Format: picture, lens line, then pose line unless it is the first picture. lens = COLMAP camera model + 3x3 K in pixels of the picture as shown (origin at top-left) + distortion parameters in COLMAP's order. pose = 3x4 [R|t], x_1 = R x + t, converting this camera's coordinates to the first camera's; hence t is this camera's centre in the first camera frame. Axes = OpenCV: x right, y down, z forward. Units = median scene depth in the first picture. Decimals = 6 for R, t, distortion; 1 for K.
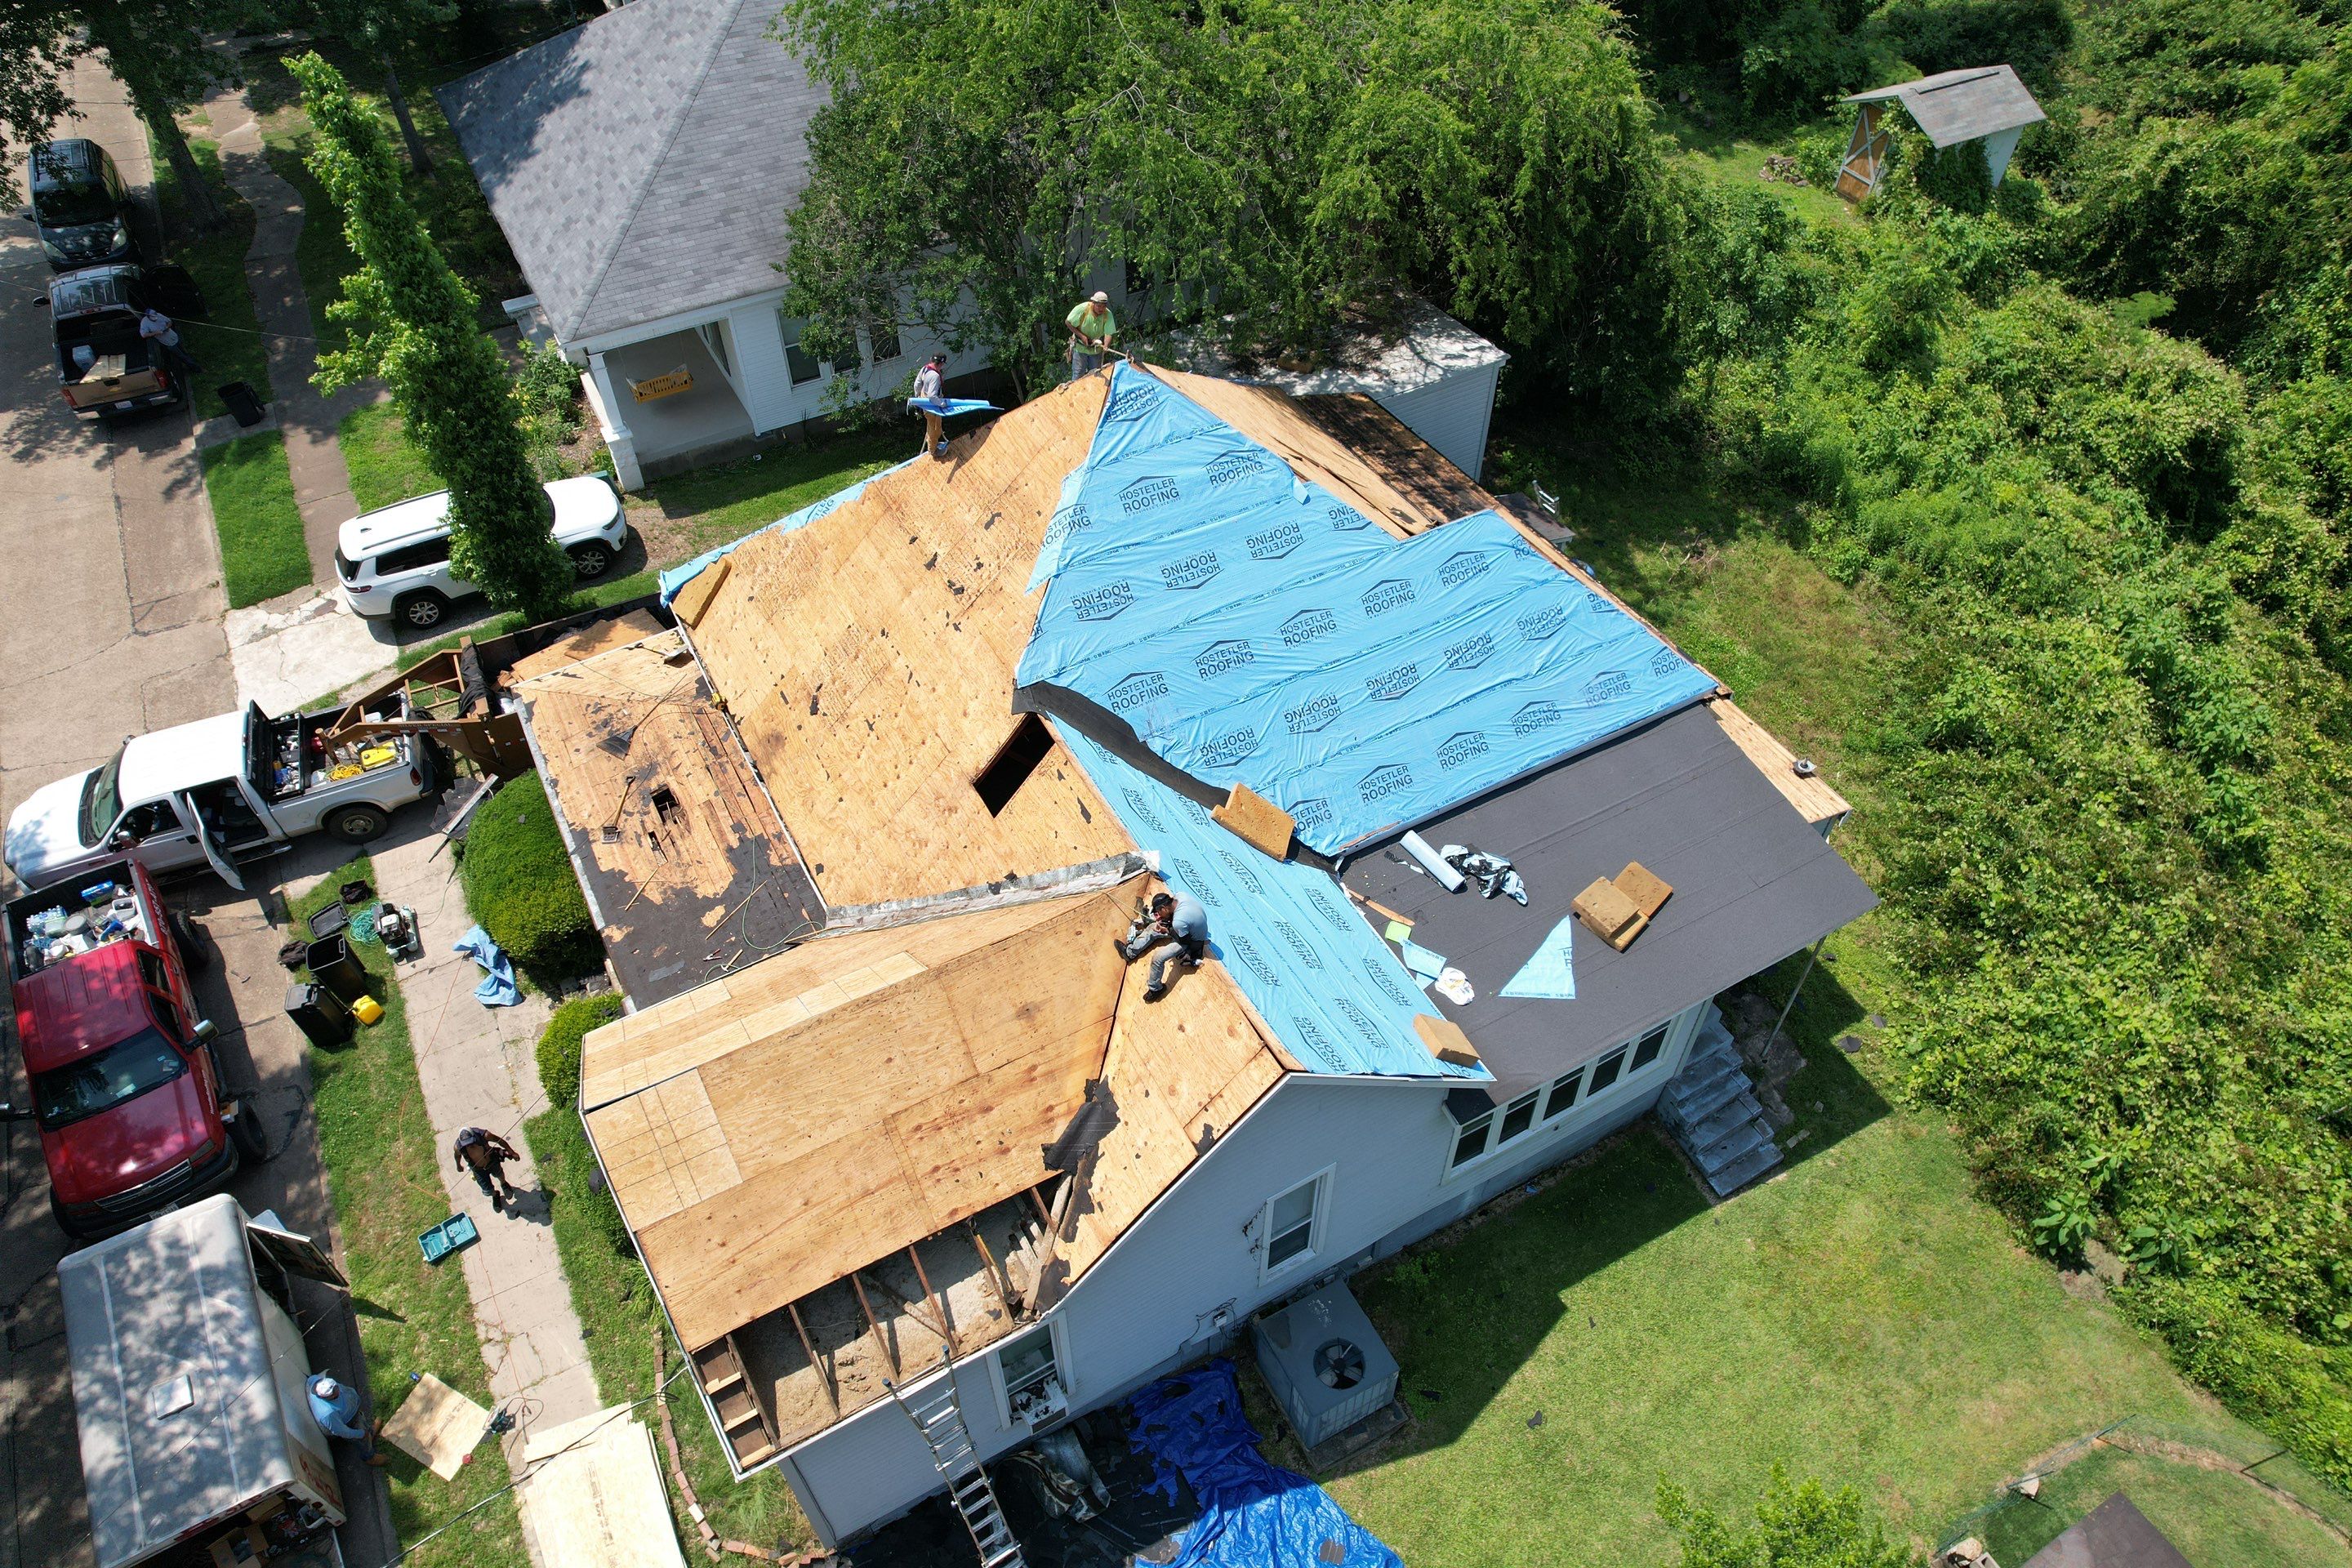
lens RADIAL K [[1464.1, 0, 1172.9], [0, 1464.1, 855.7], [0, 0, 1]] dist [-0.048357, 0.067947]
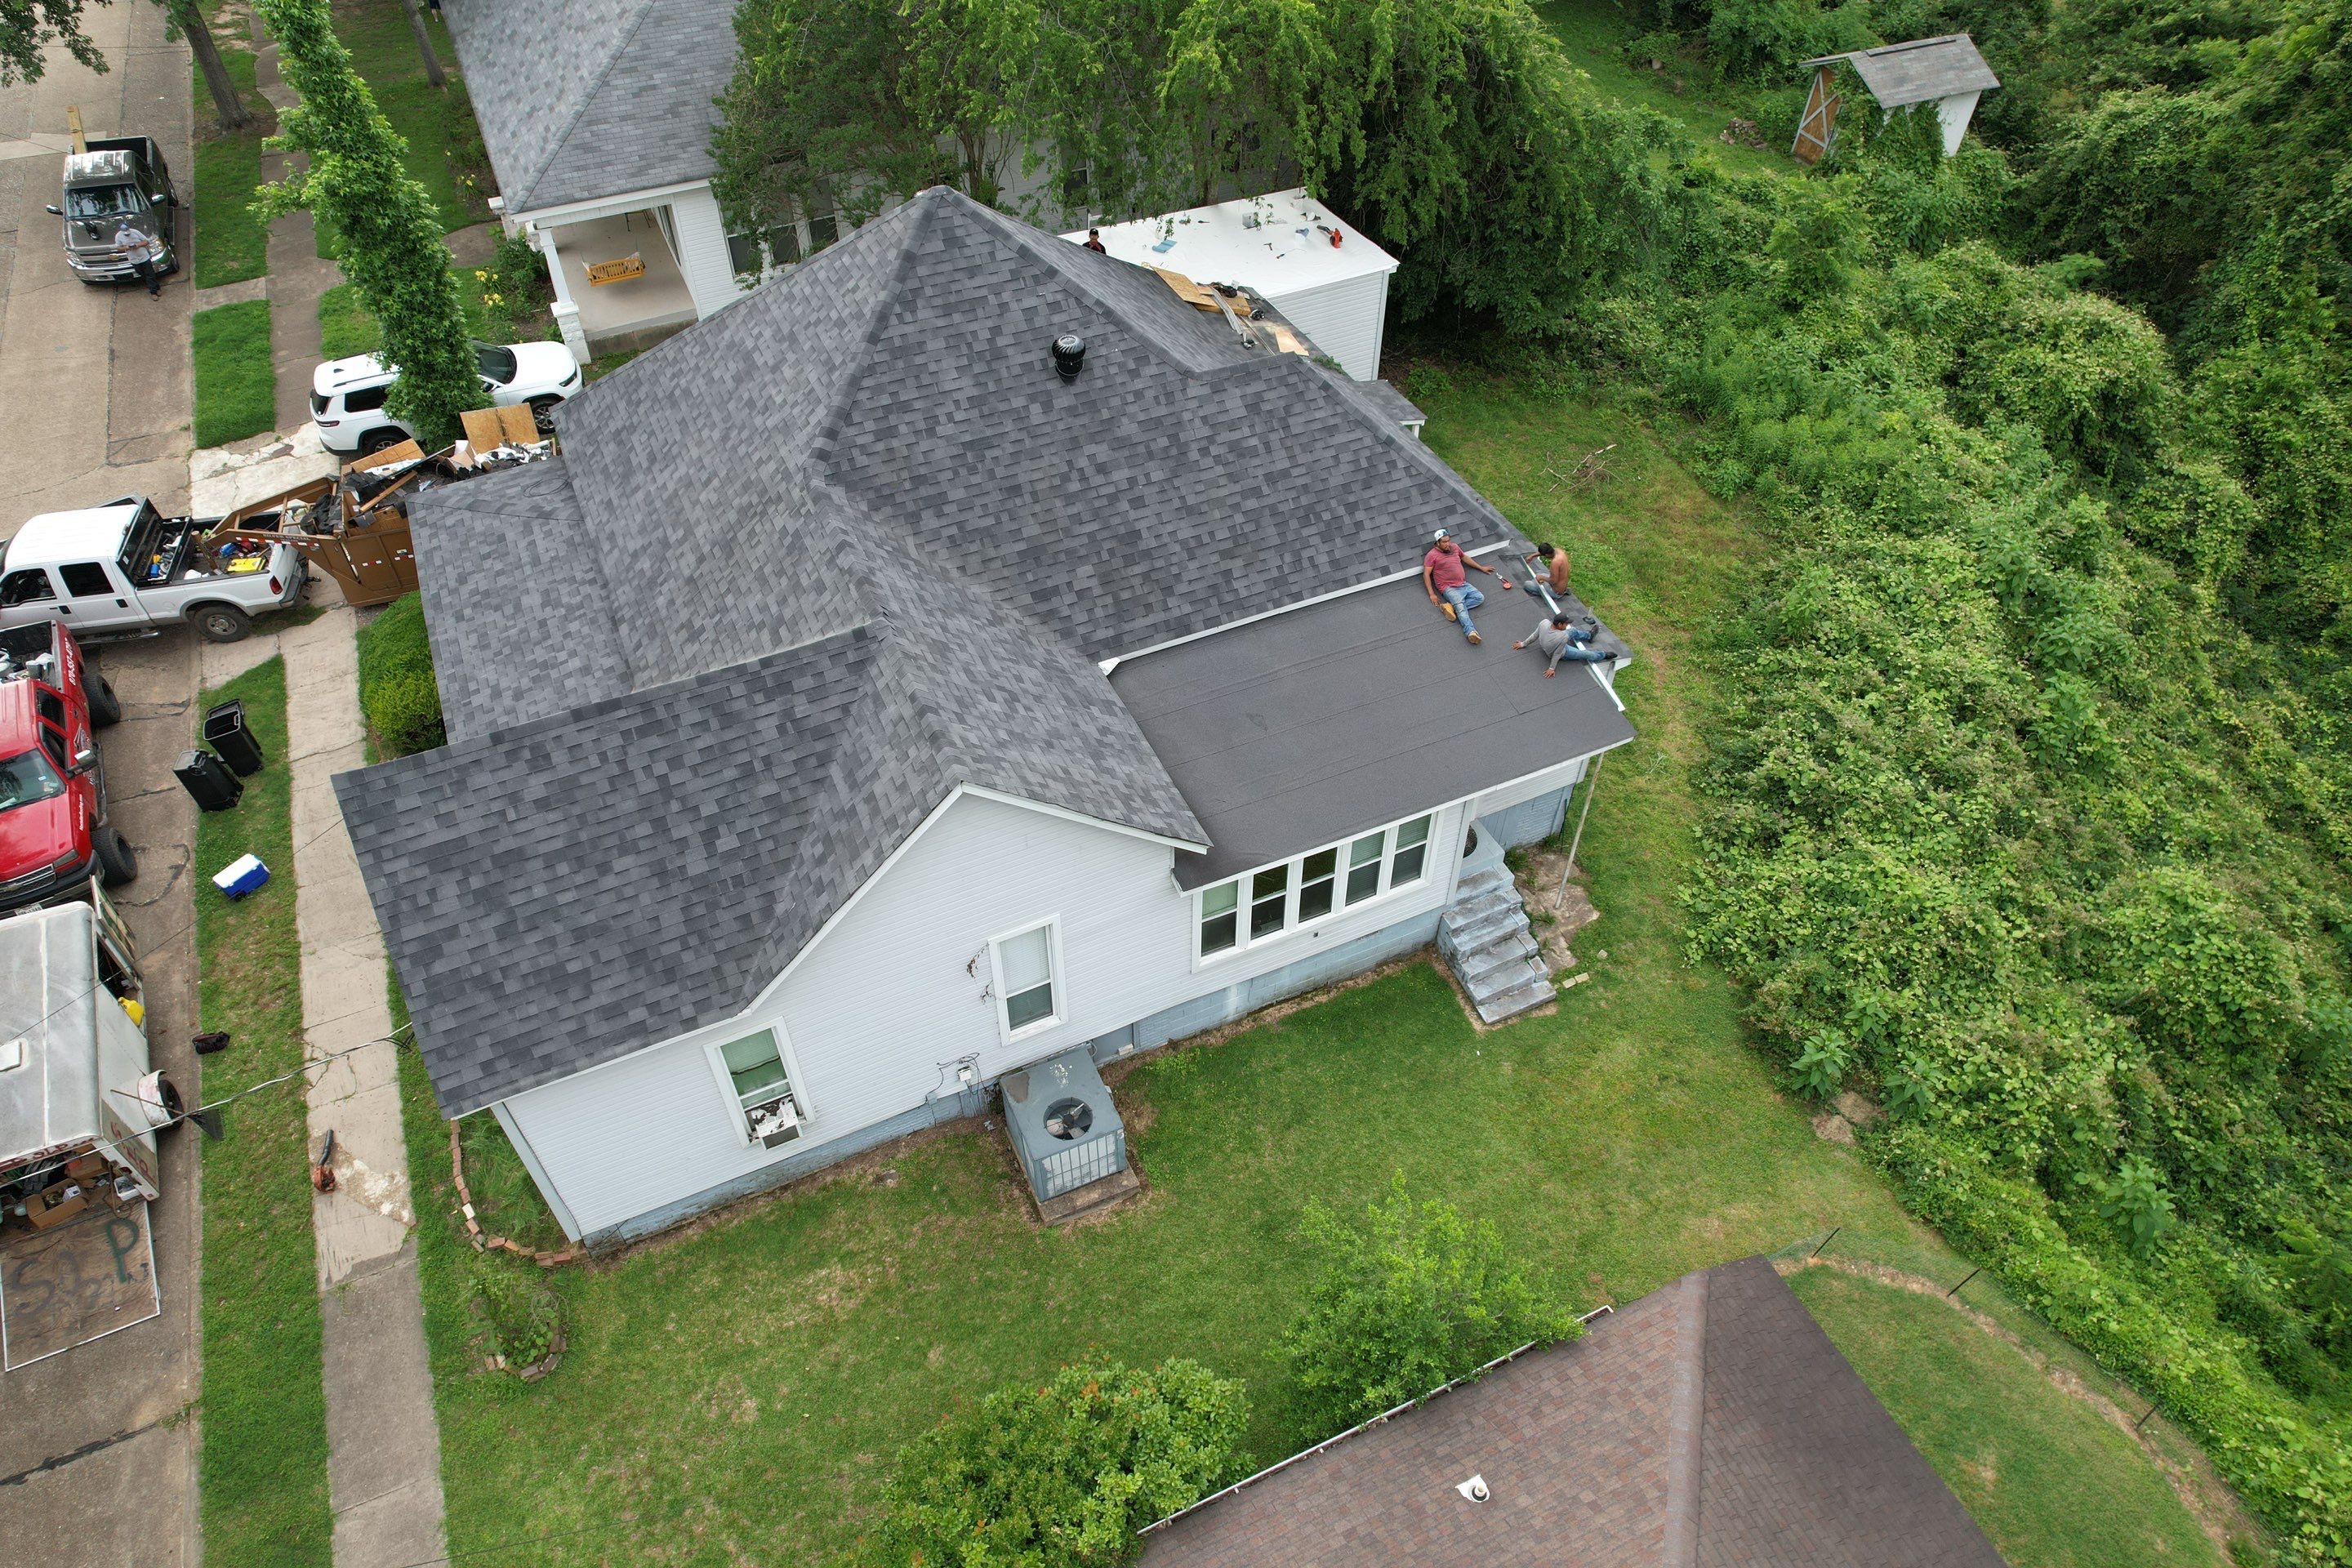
lens RADIAL K [[1464.1, 0, 1172.9], [0, 1464.1, 855.7], [0, 0, 1]] dist [-0.048357, 0.067947]
pose [[0.997096, 0.057621, -0.049792, 0.141301], [-0.058488, 0.998158, -0.016131, 0.103354], [0.048771, 0.018996, 0.998629, -0.038997]]
